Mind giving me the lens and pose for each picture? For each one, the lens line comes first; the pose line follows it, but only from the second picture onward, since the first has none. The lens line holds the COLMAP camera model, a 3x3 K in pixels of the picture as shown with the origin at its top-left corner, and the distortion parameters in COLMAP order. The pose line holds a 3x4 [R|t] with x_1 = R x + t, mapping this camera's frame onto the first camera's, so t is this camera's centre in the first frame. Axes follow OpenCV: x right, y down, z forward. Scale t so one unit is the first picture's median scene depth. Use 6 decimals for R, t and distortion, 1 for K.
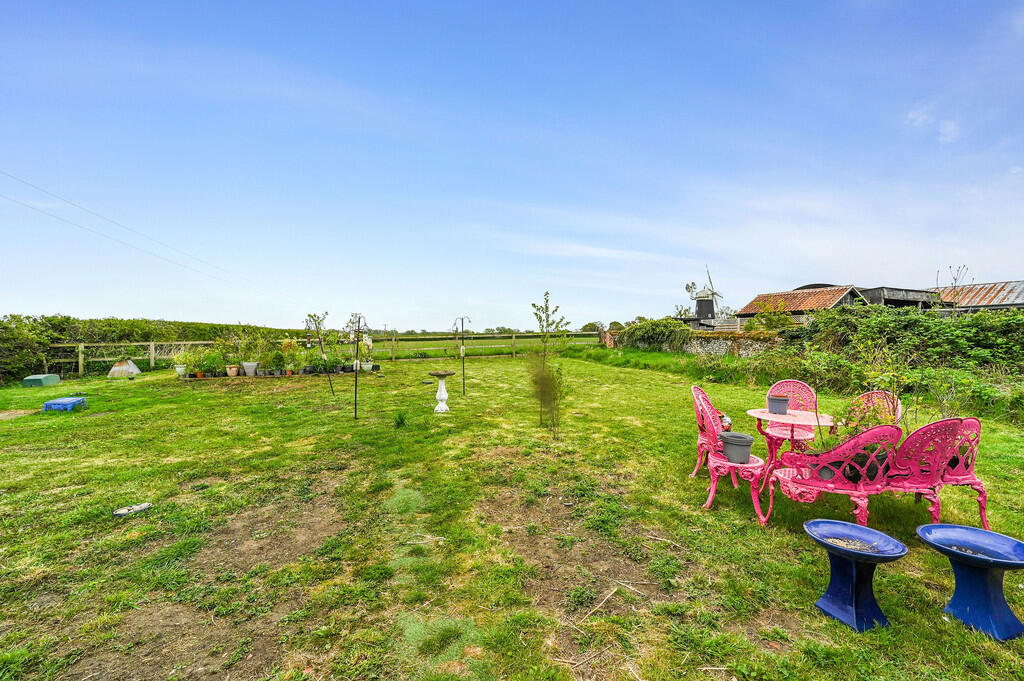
lens RADIAL K [[402.2, 0, 507.1], [0, 402.2, 344.9], [0, 0, 1]] dist [-0.021135, 0.008201]
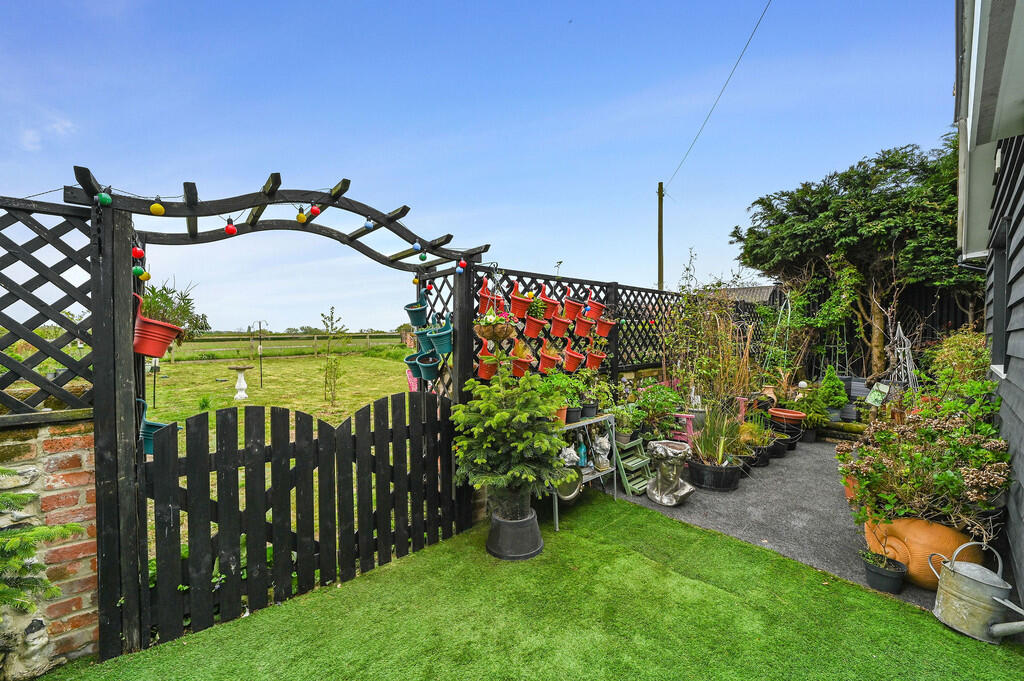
lens RADIAL K [[398.5, 0, 512.0], [0, 398.5, 340.5], [0, 0, 1]] dist [-0.020342, 0.000073]
pose [[0.894575, 0.001389, 0.446916, 0.019243], [0.004559, 0.999915, -0.012233, 0.002995], [-0.446895, 0.012981, 0.894492, -0.222153]]
